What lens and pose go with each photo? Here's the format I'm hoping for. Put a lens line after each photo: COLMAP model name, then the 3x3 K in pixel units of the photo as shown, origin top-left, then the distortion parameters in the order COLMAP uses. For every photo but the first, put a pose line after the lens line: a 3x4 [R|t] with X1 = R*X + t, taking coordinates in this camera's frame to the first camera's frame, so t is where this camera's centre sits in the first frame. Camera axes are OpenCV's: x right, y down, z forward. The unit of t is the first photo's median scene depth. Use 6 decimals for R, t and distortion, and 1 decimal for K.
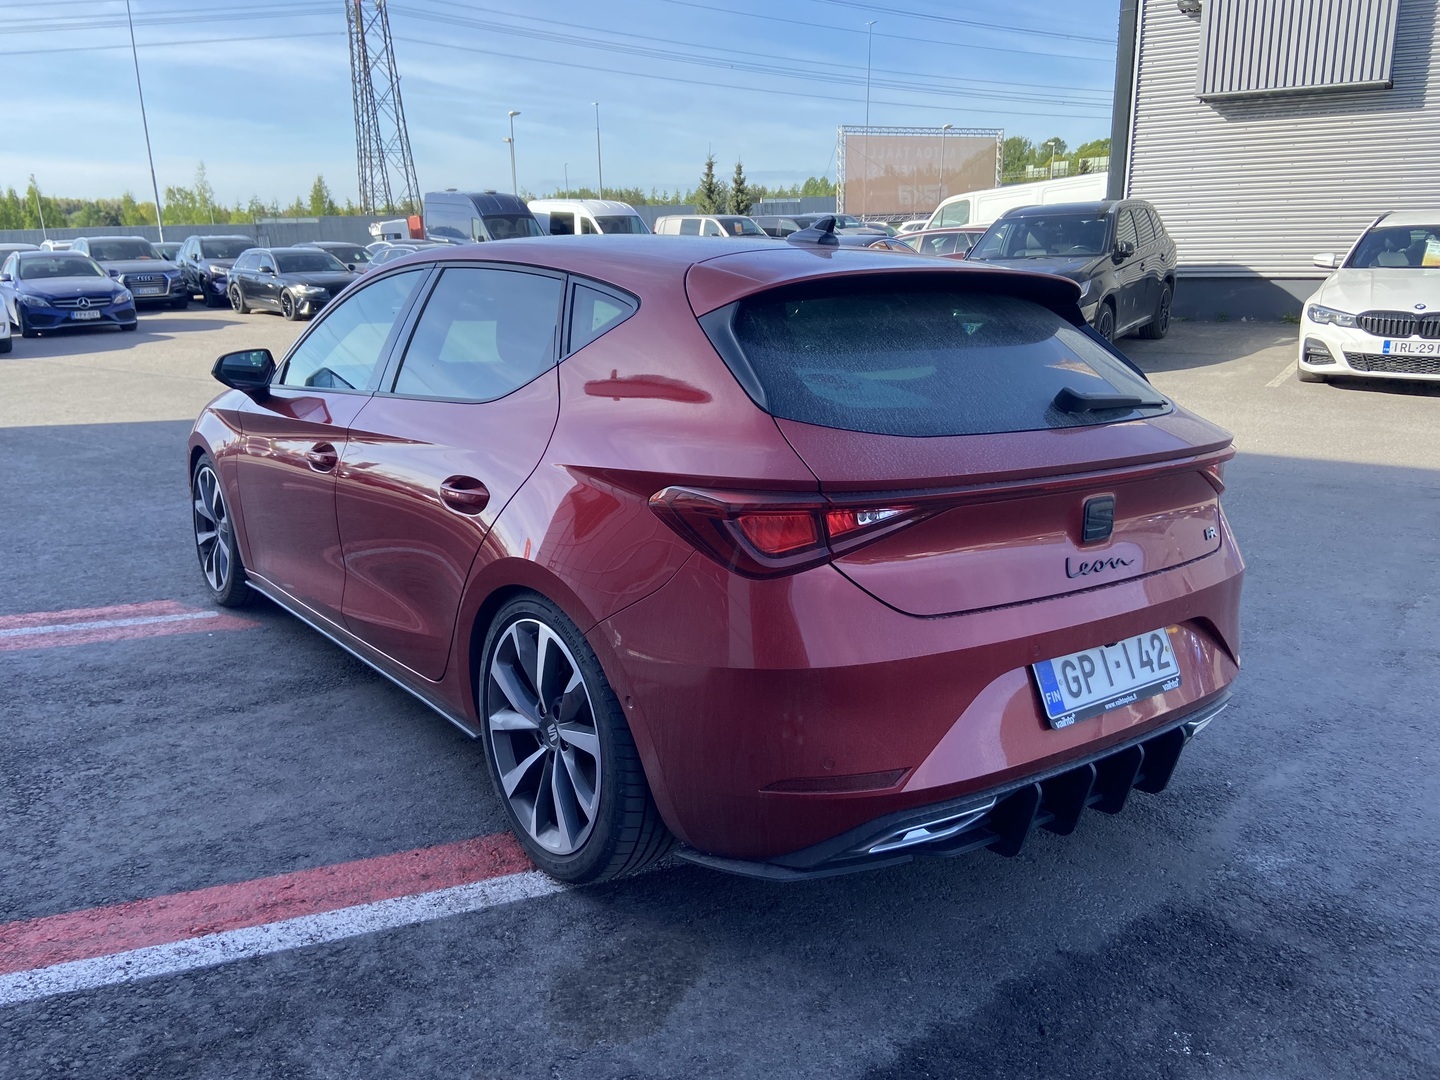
lens RADIAL K [[1080.0, 0, 720.0], [0, 1080.0, 540.0], [0, 0, 1]] dist [0.116402, -0.154766]
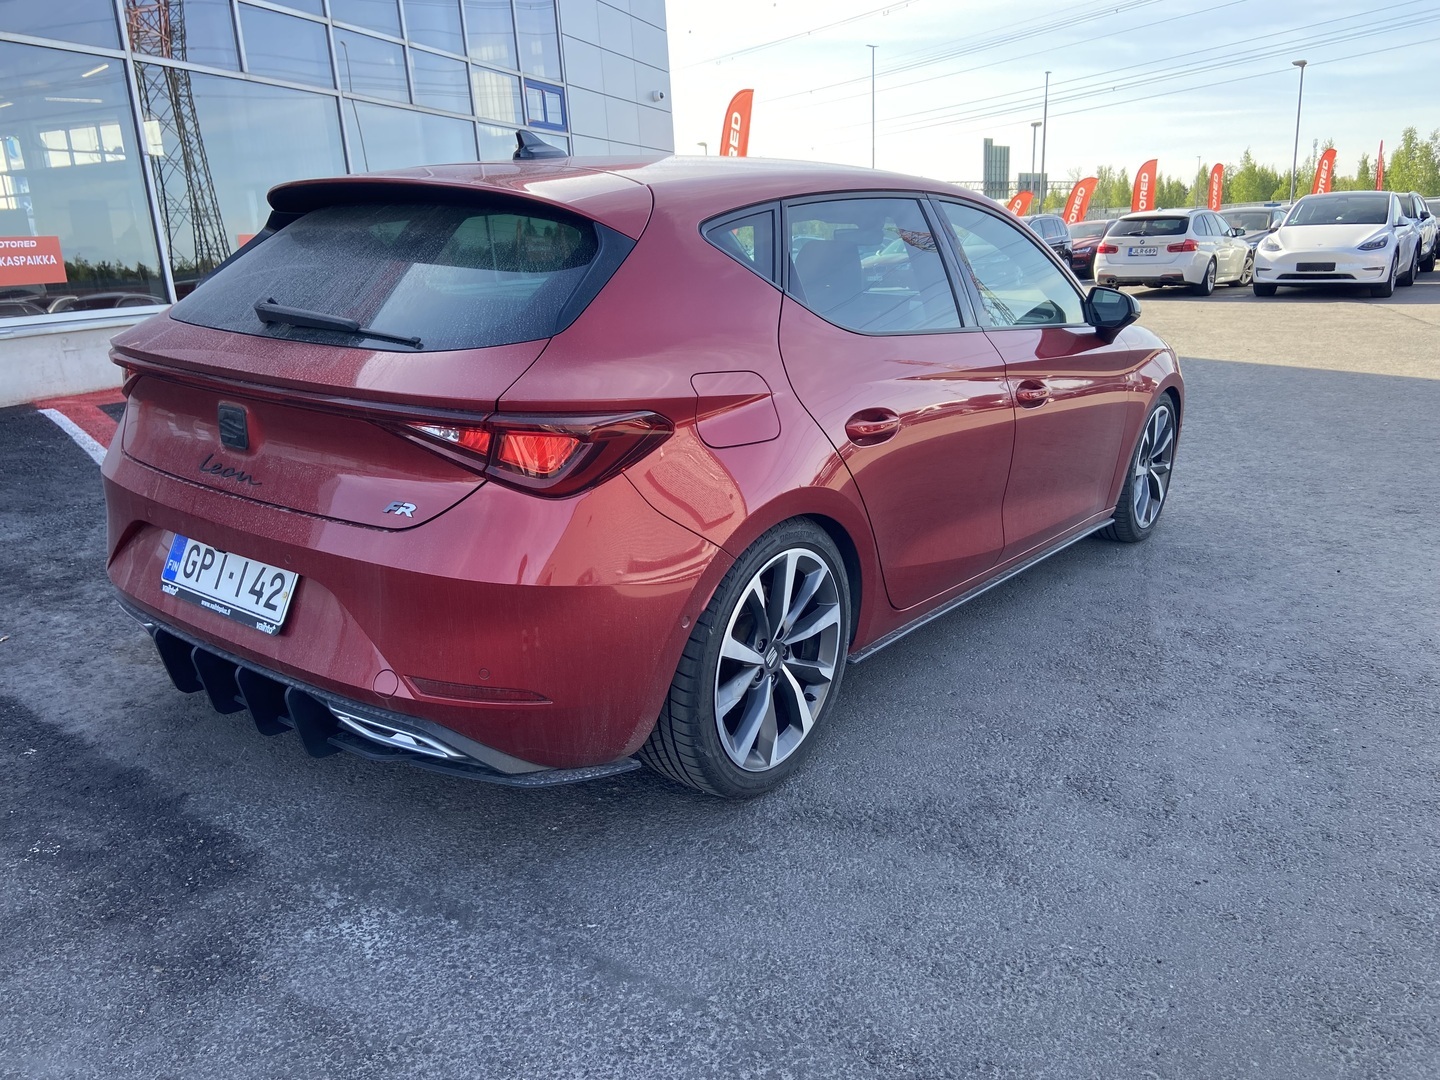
lens RADIAL K [[1080.0, 0, 720.0], [0, 1080.0, 540.0], [0, 0, 1]] dist [0.116402, -0.154766]
pose [[0.264930, 0.254931, -0.929958, 1.396048], [-0.224003, 0.954307, 0.197791, -0.215778], [0.937889, 0.155912, 0.309929, 1.087764]]
